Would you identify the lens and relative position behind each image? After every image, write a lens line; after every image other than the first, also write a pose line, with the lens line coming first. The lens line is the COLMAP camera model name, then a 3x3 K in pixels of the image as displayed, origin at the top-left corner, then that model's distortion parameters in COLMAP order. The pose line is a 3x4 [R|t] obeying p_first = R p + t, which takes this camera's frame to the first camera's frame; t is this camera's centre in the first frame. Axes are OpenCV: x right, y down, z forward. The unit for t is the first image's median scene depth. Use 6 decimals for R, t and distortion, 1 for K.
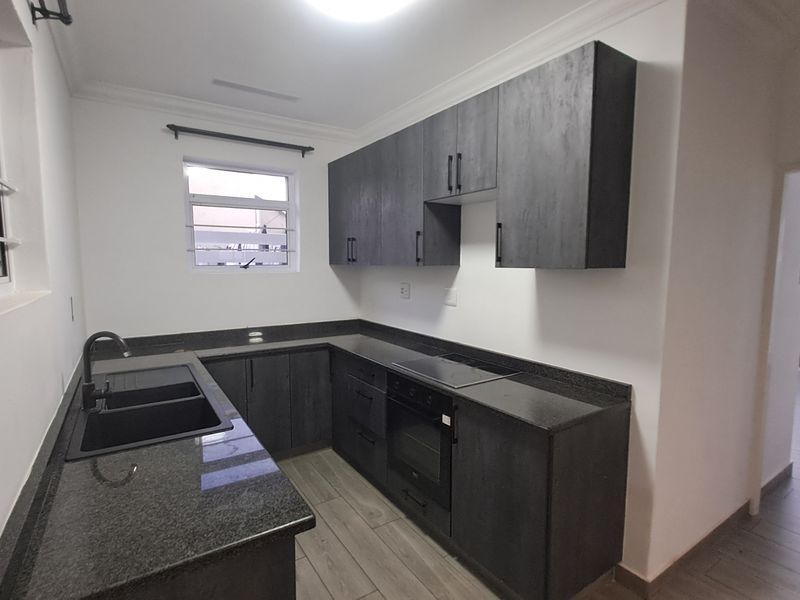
lens RADIAL K [[416.5, 0, 402.5], [0, 416.5, 301.7], [0, 0, 1]] dist [-0.011221, 0.004376]
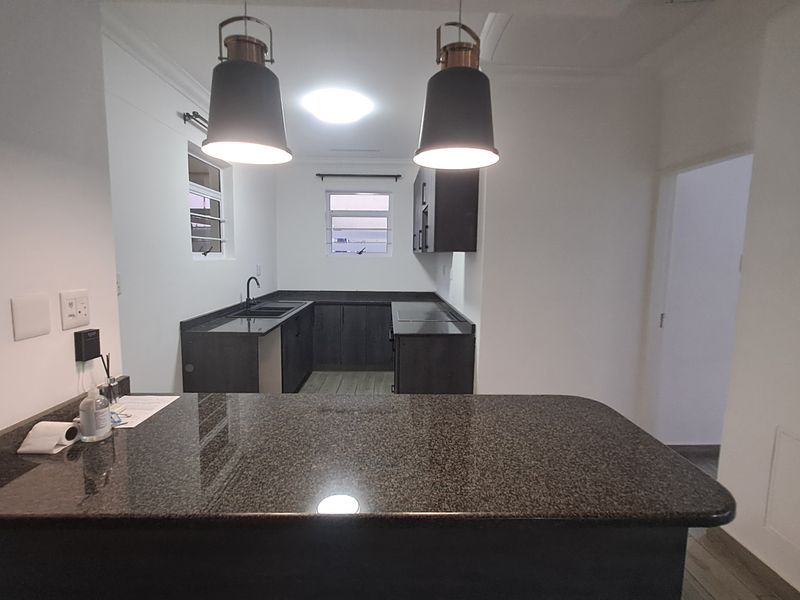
lens RADIAL K [[416.5, 0, 397.5], [0, 416.5, 298.9], [0, 0, 1]] dist [-0.011221, 0.004376]
pose [[0.835215, 0.069761, -0.545481, 0.677040], [-0.065073, 0.997490, 0.027931, 0.040241], [0.546060, 0.012168, 0.837658, -0.290409]]
